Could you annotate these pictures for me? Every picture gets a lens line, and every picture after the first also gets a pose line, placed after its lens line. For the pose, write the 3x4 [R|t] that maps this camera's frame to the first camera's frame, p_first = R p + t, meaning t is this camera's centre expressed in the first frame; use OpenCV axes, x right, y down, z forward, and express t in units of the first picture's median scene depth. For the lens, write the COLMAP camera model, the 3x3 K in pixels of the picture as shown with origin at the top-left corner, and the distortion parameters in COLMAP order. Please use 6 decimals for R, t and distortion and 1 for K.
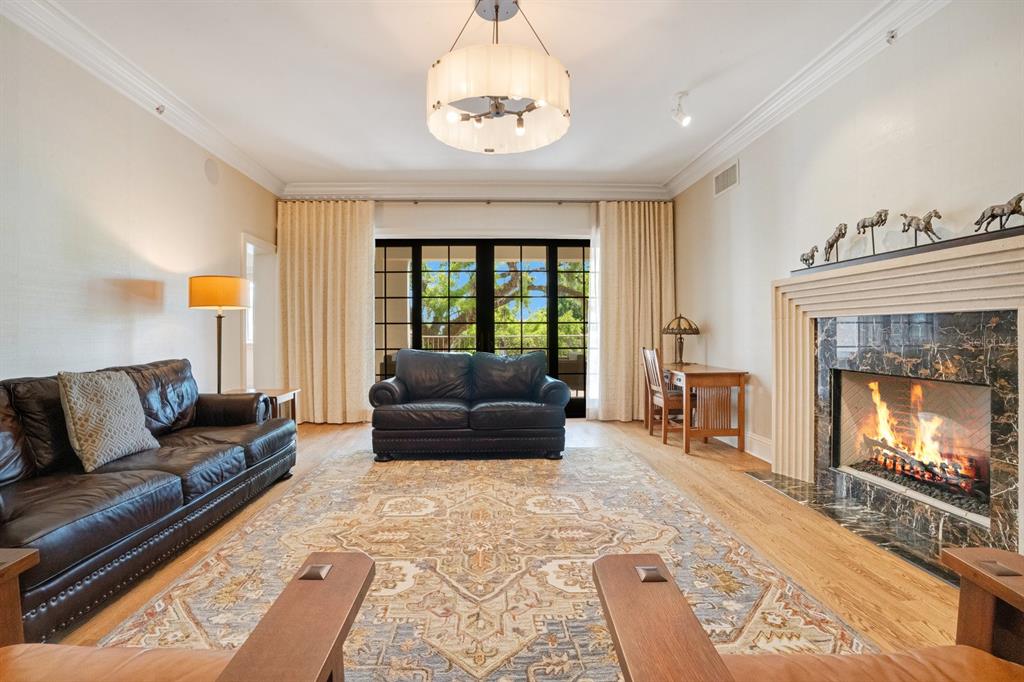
lens RADIAL K [[475.3, 0, 507.1], [0, 475.3, 338.8], [0, 0, 1]] dist [-0.074001, 0.027660]
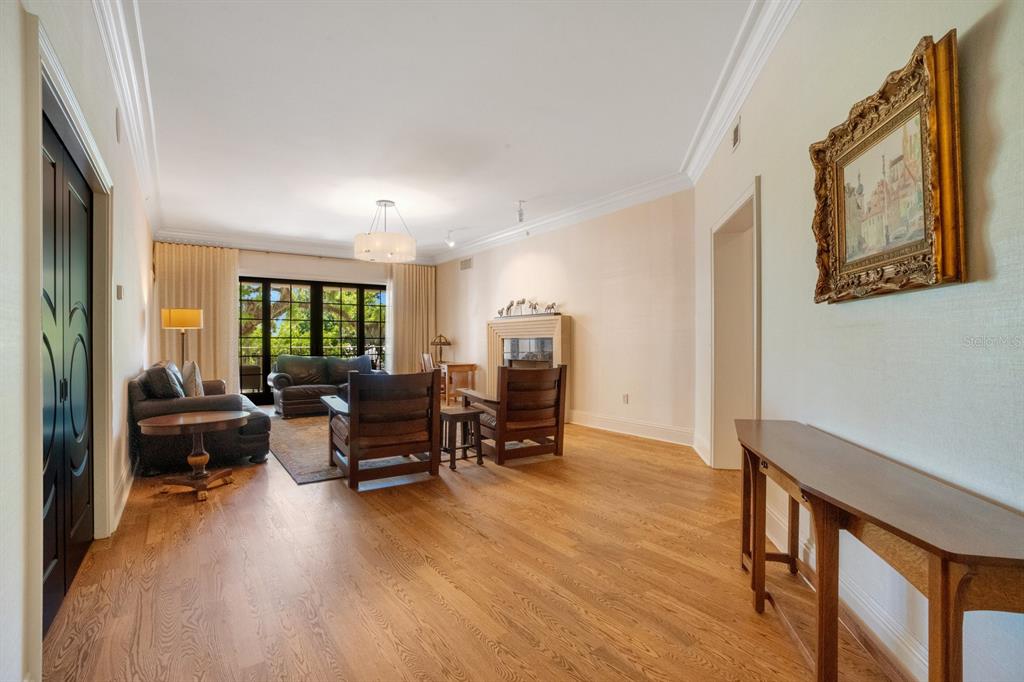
lens RADIAL K [[475.3, 0, 507.1], [0, 475.3, 338.8], [0, 0, 1]] dist [-0.074001, 0.027660]
pose [[0.849508, 0.008869, 0.527501, -0.573944], [0.003929, 0.999725, -0.023137, 0.012963], [-0.527561, 0.021728, 0.849240, -1.032956]]
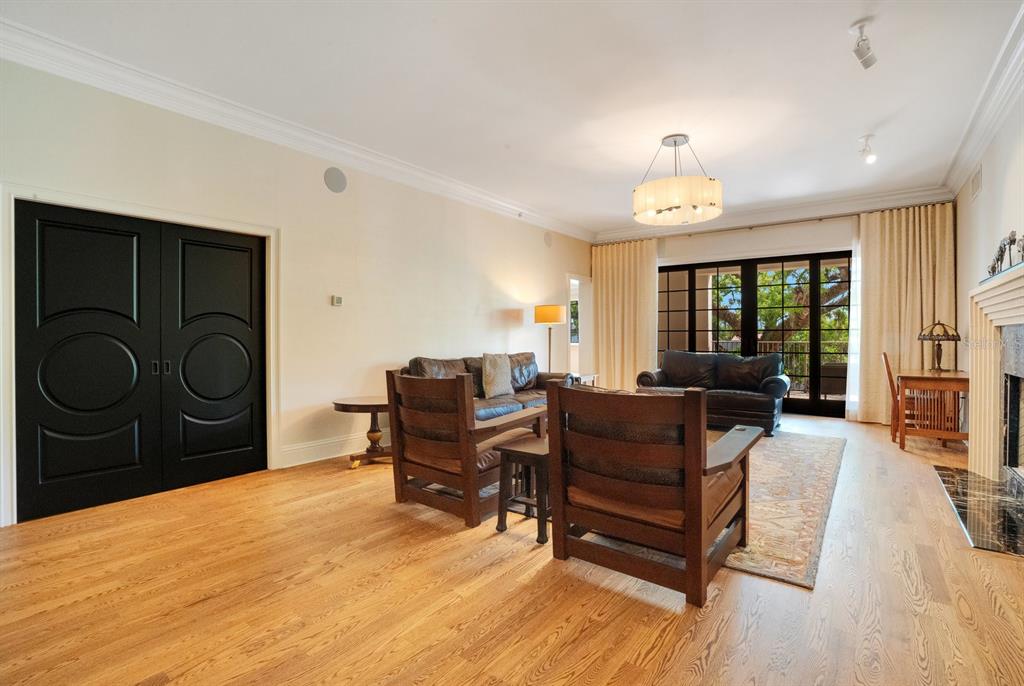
lens RADIAL K [[482.0, 0, 511.6], [0, 482.0, 334.8], [0, 0, 1]] dist [-0.068501, 0.026059]
pose [[0.764123, -0.000298, -0.645070, 0.485388], [-0.010286, 0.999867, -0.012647, 0.000567], [0.644988, 0.016300, 0.764018, -0.523835]]
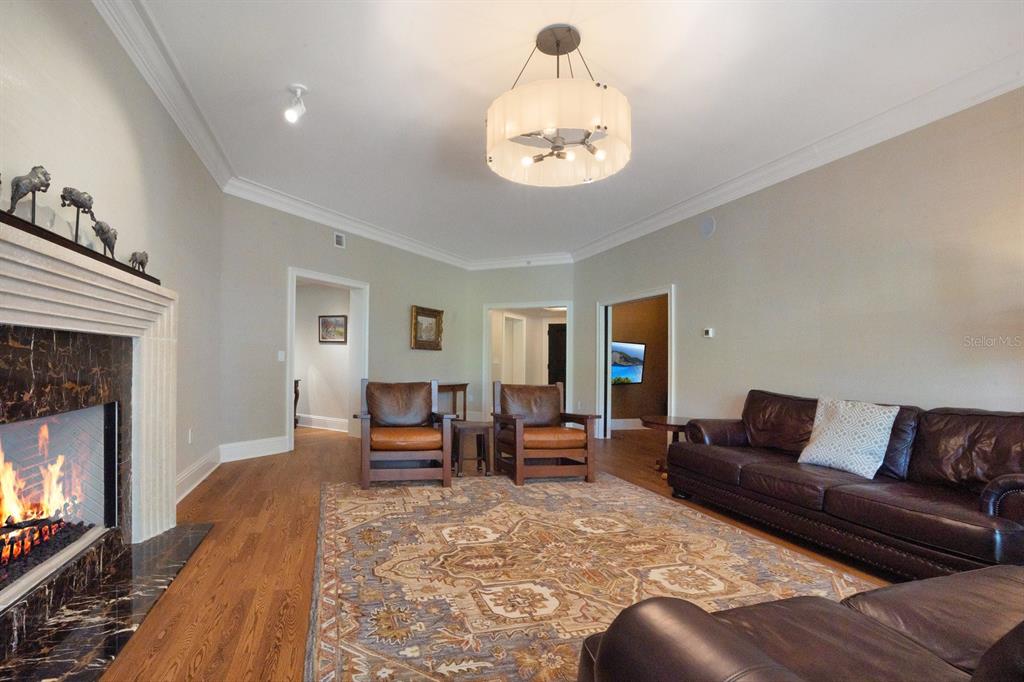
lens RADIAL K [[492.4, 0, 468.0], [0, 492.4, 361.1], [0, 0, 1]] dist [-0.059348, 0.000370]
pose [[-0.977450, -0.017085, -0.210474, 0.297313], [-0.020287, 0.999709, 0.013060, -0.020191], [0.210190, 0.017035, -0.977512, 1.499721]]
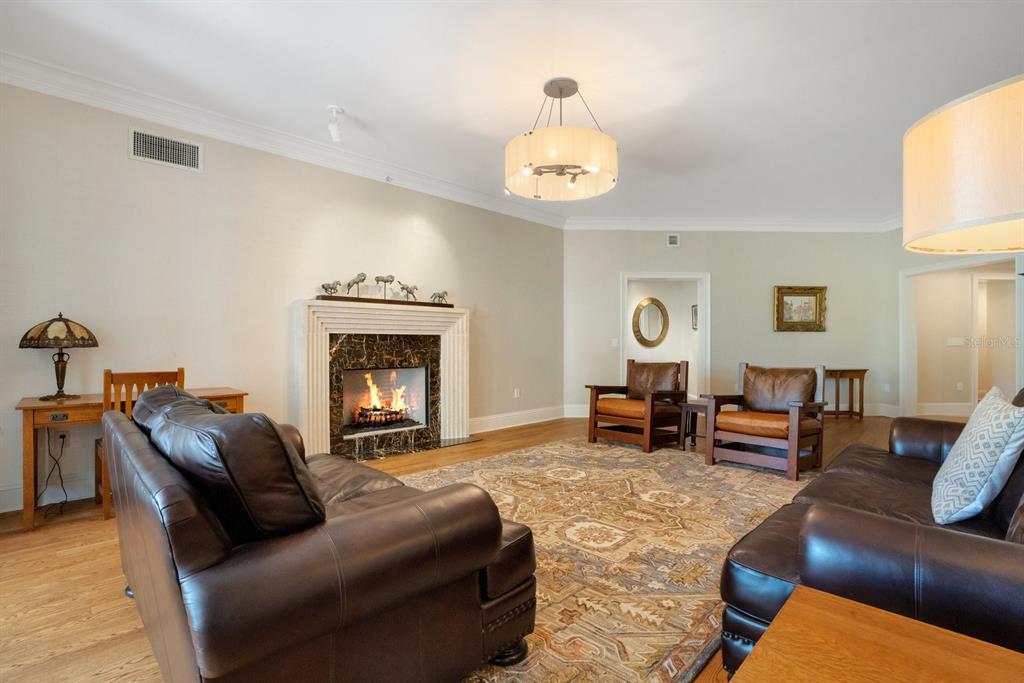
lens RADIAL K [[478.2, 0, 505.2], [0, 478.2, 337.8], [0, 0, 1]] dist [-0.071836, 0.027810]
pose [[-0.668804, 0.012715, 0.743330, -0.674384], [0.012767, 0.999903, -0.005616, -0.017290], [-0.743329, 0.005734, -0.668901, 1.509685]]
